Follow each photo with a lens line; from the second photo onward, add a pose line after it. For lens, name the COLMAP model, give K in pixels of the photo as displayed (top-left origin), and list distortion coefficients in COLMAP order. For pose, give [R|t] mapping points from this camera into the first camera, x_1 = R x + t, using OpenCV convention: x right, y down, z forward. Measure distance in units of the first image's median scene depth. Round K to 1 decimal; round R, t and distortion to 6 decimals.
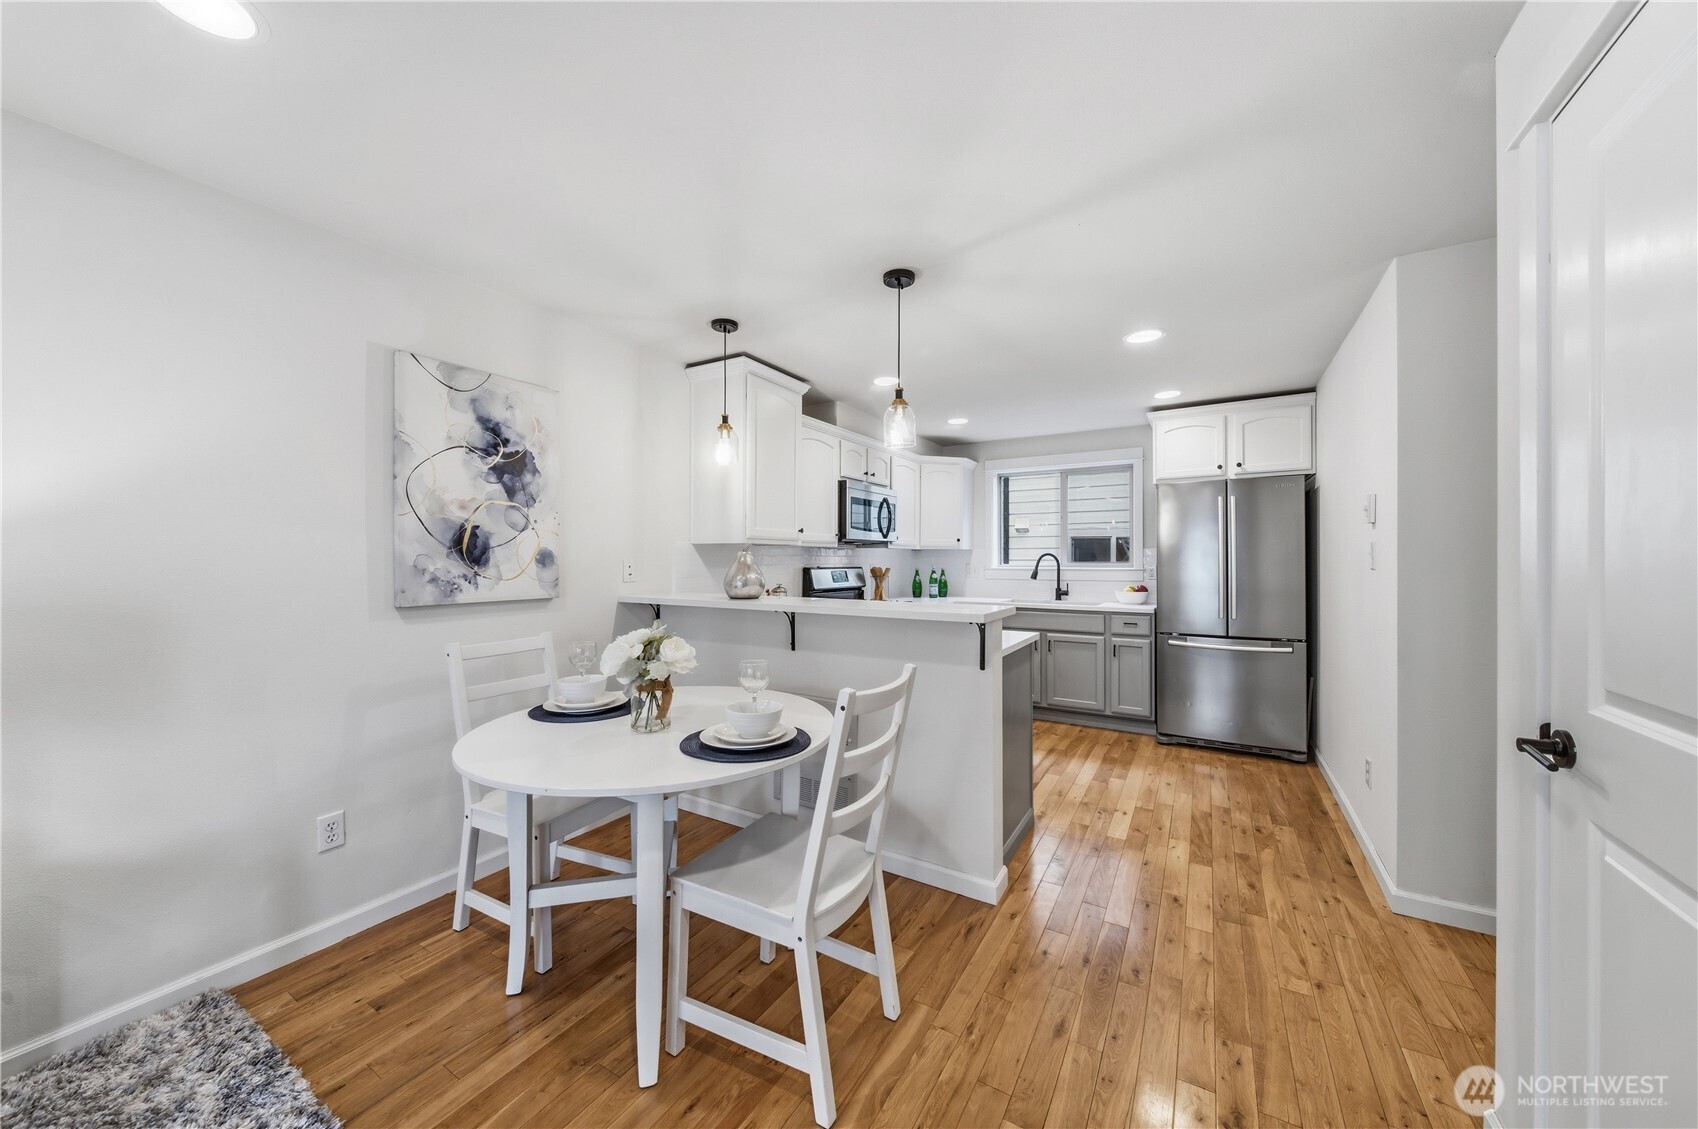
lens RADIAL K [[599.6, 0, 844.4], [0, 599.6, 556.7], [0, 0, 1]] dist [-0.003473, -0.000804]
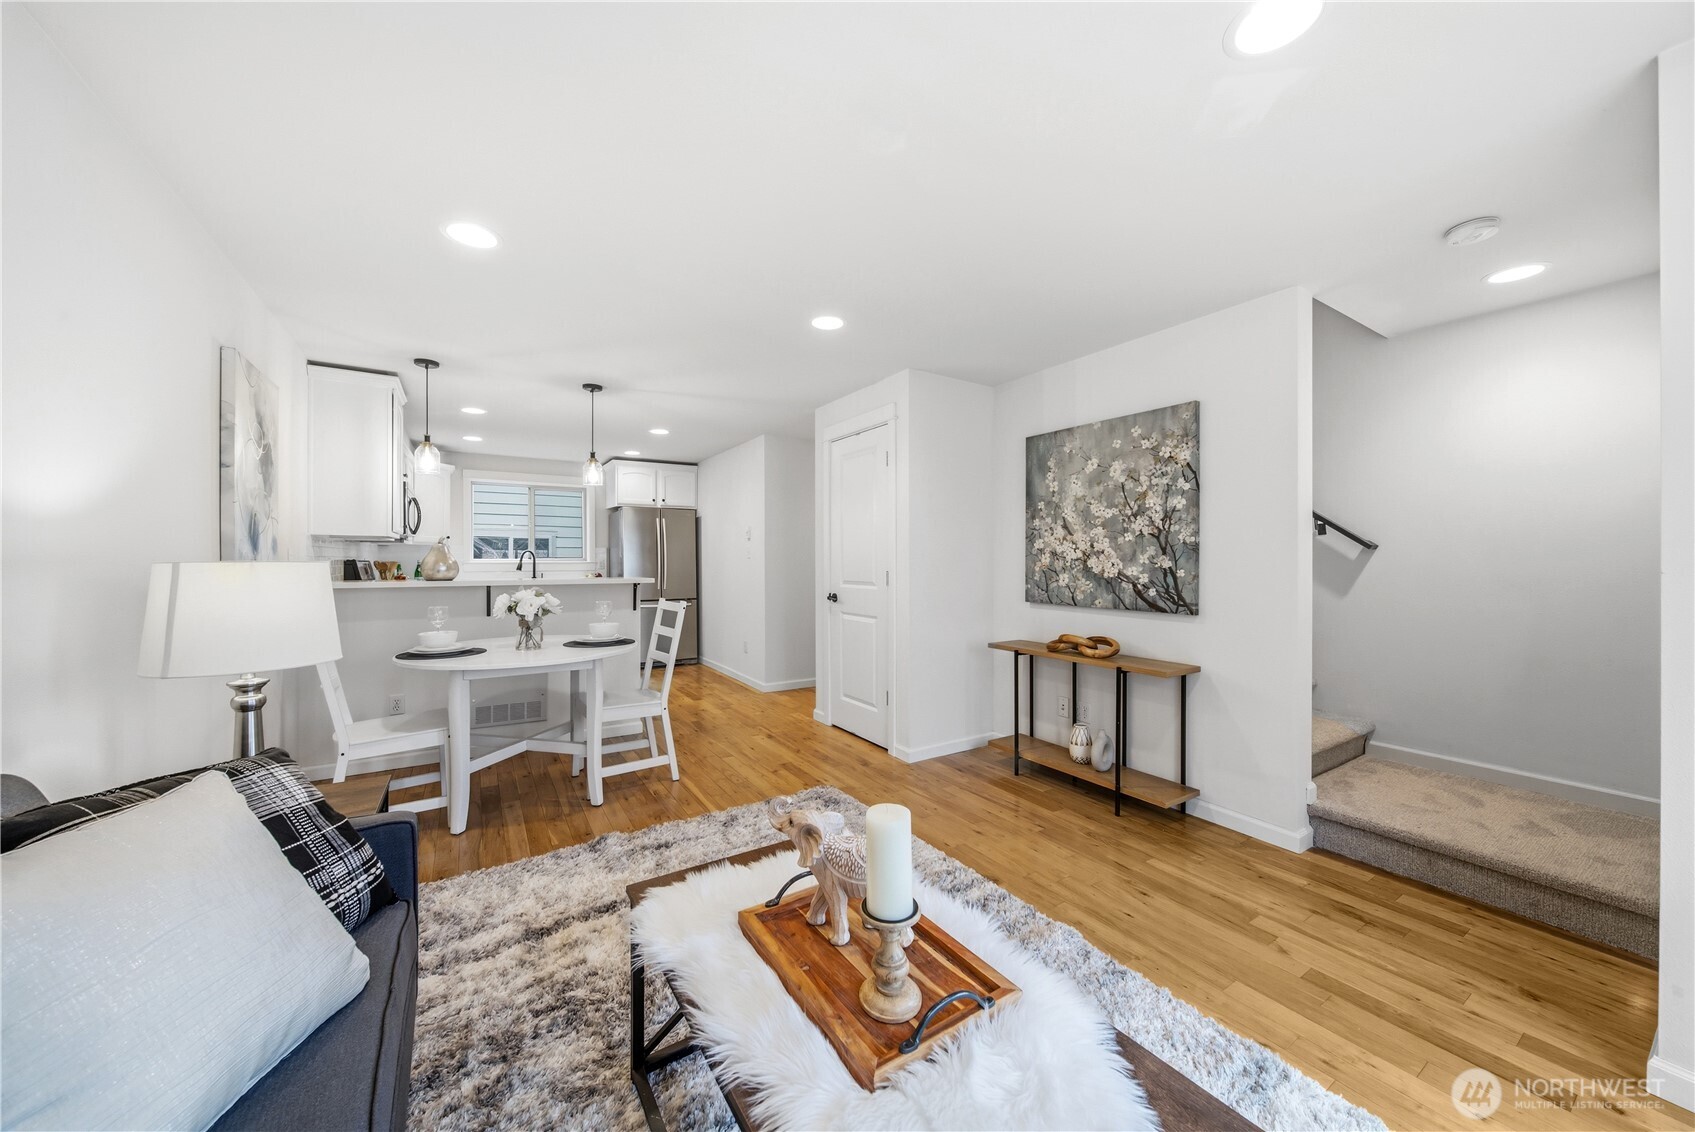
lens RADIAL K [[598.6, 0, 837.3], [0, 598.6, 563.5], [0, 0, 1]] dist [-0.003473, -0.000804]
pose [[0.461511, -0.004173, 0.887125, -0.978057], [-0.003420, 0.999973, 0.006483, 0.023850], [-0.887128, -0.006026, 0.461484, -0.368567]]
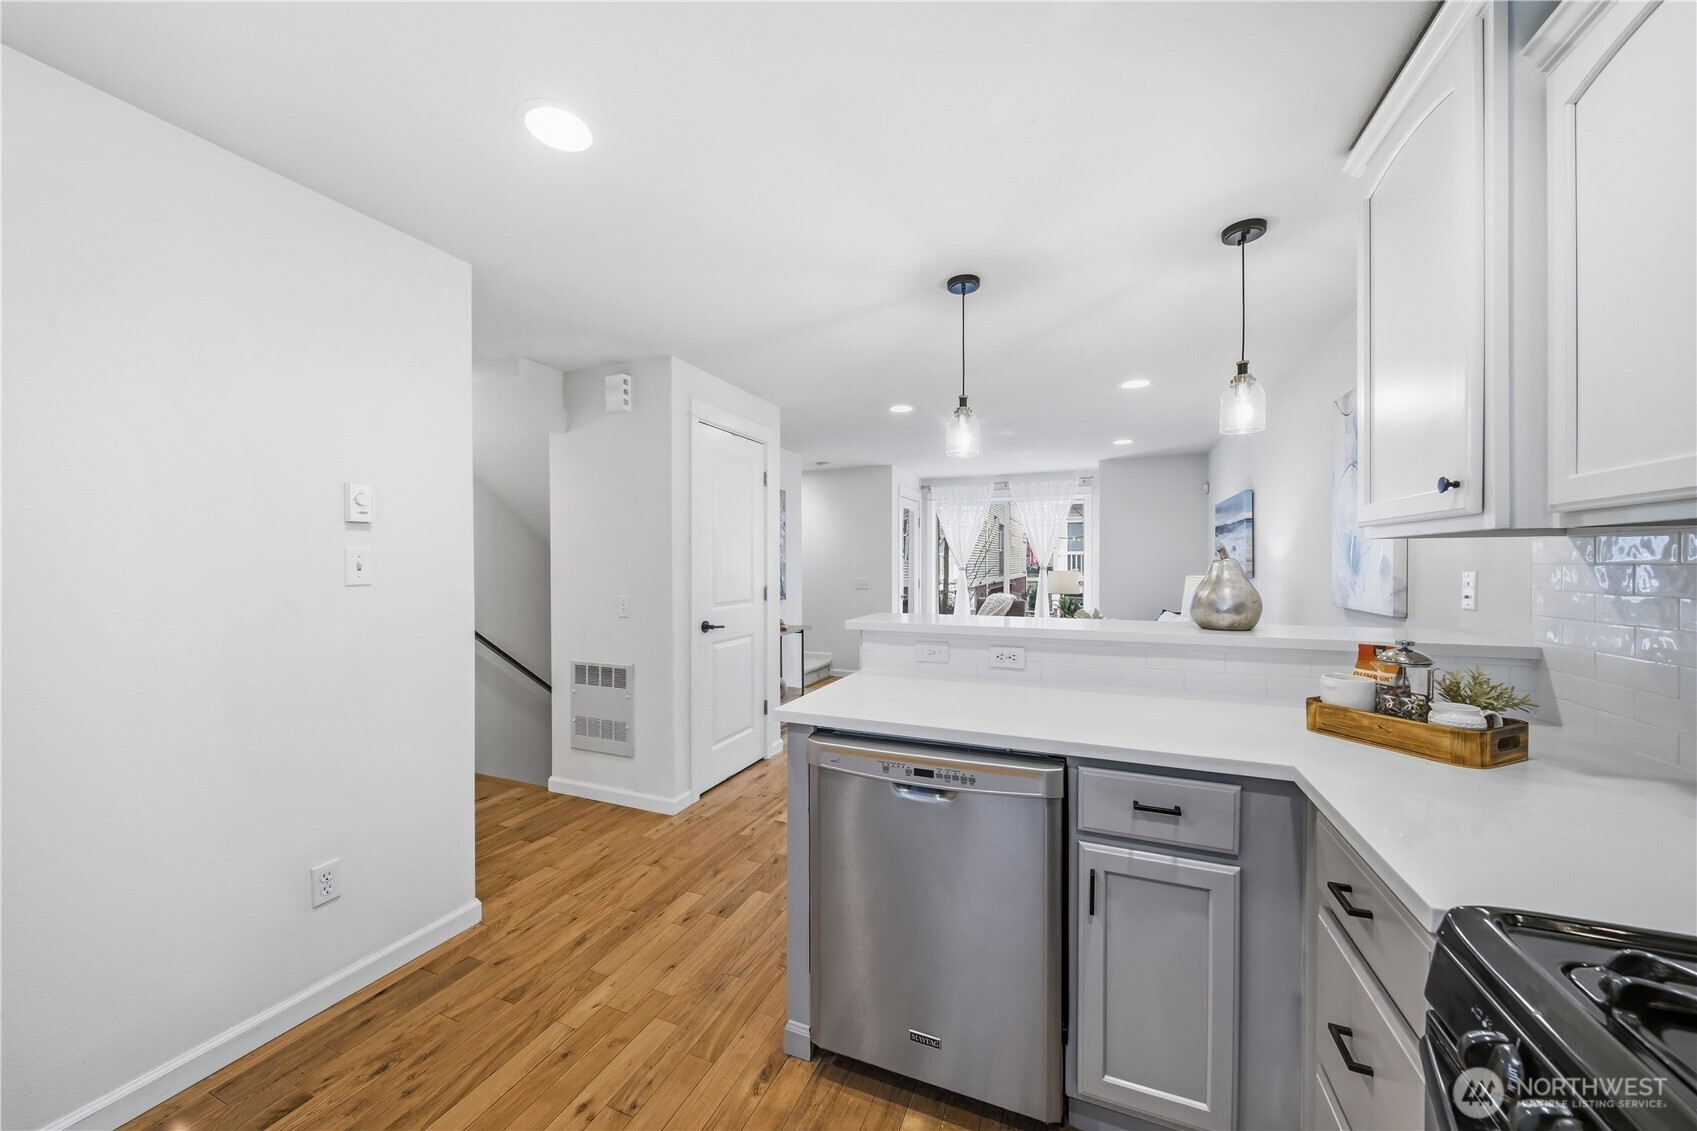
lens RADIAL K [[599.3, 0, 843.3], [0, 599.3, 569.5], [0, 0, 1]] dist [-0.003473, -0.000804]
pose [[-0.990638, 0.002997, -0.136482, 0.379173], [0.001652, 0.999949, 0.009969, -0.003624], [0.136505, 0.009651, -0.990592, 1.741523]]
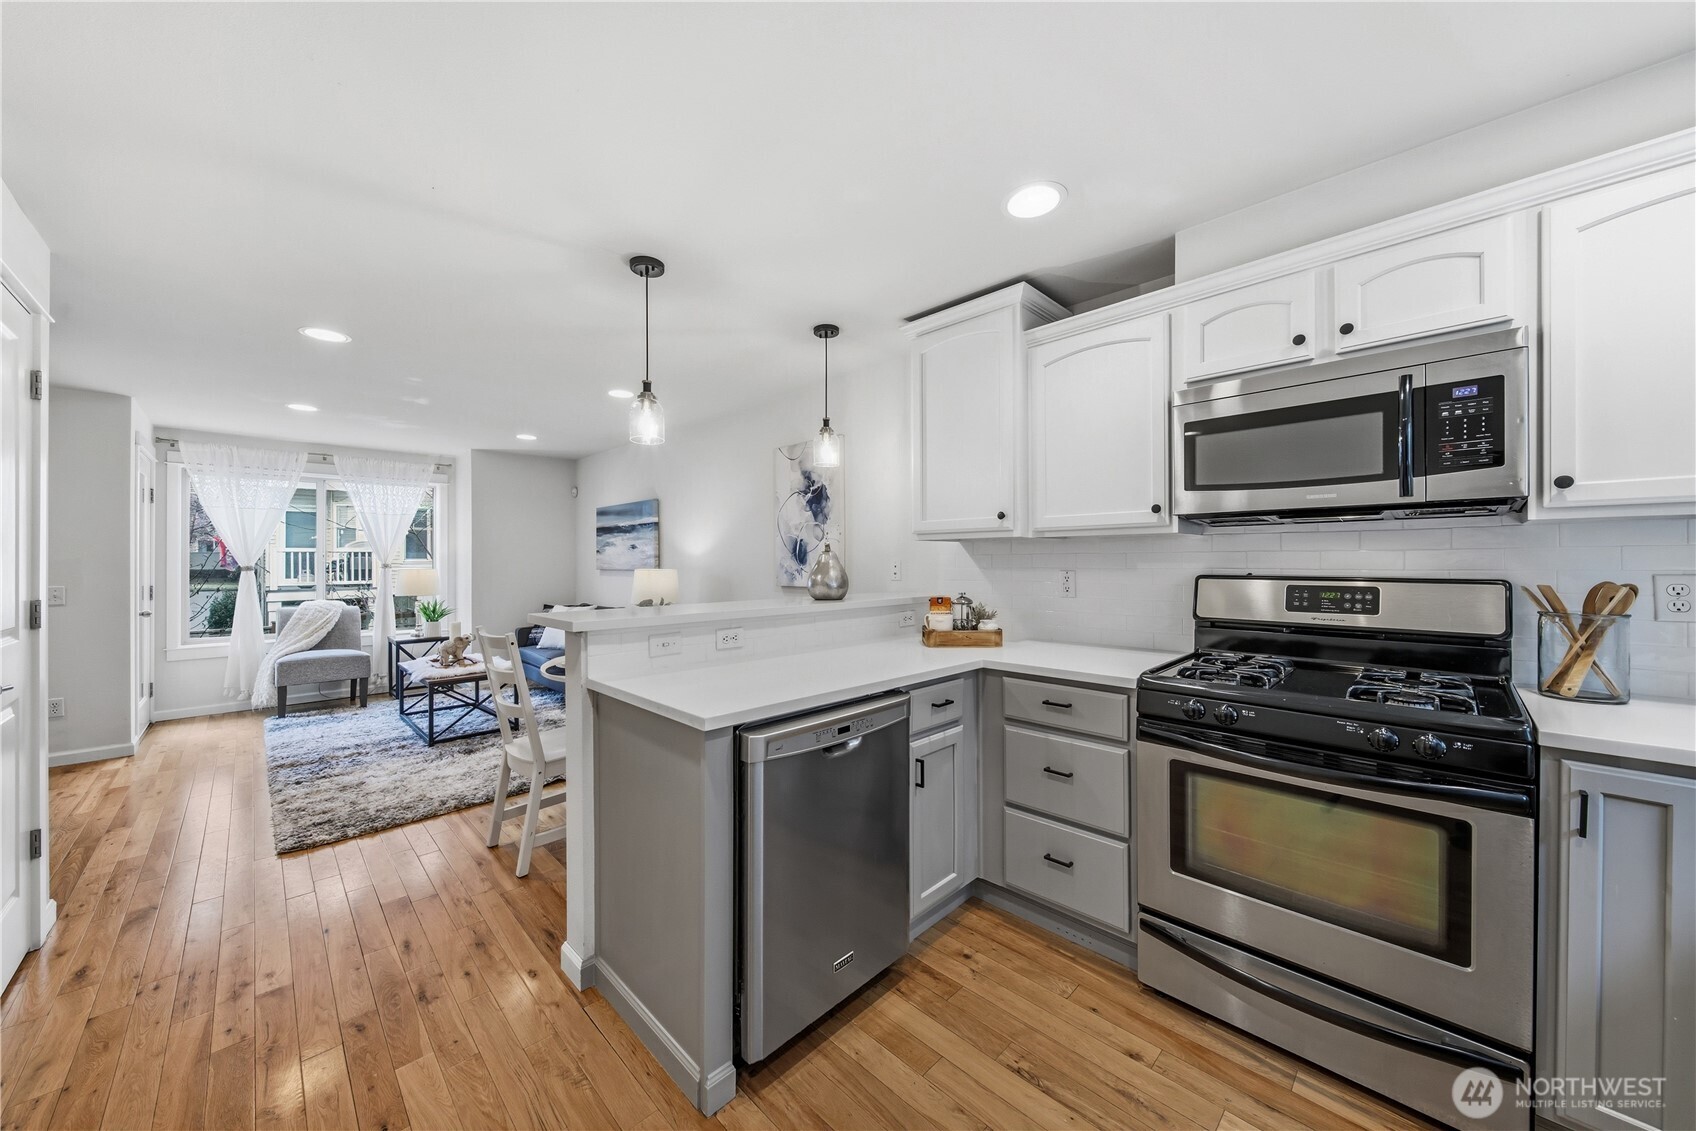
lens RADIAL K [[598.9, 0, 846.4], [0, 598.9, 560.9], [0, 0, 1]] dist [-0.003473, -0.000804]
pose [[-0.249353, -0.001889, -0.968411, 0.836222], [0.004024, 0.999987, -0.002986, 0.011100], [0.968404, -0.004642, -0.249343, 1.380934]]
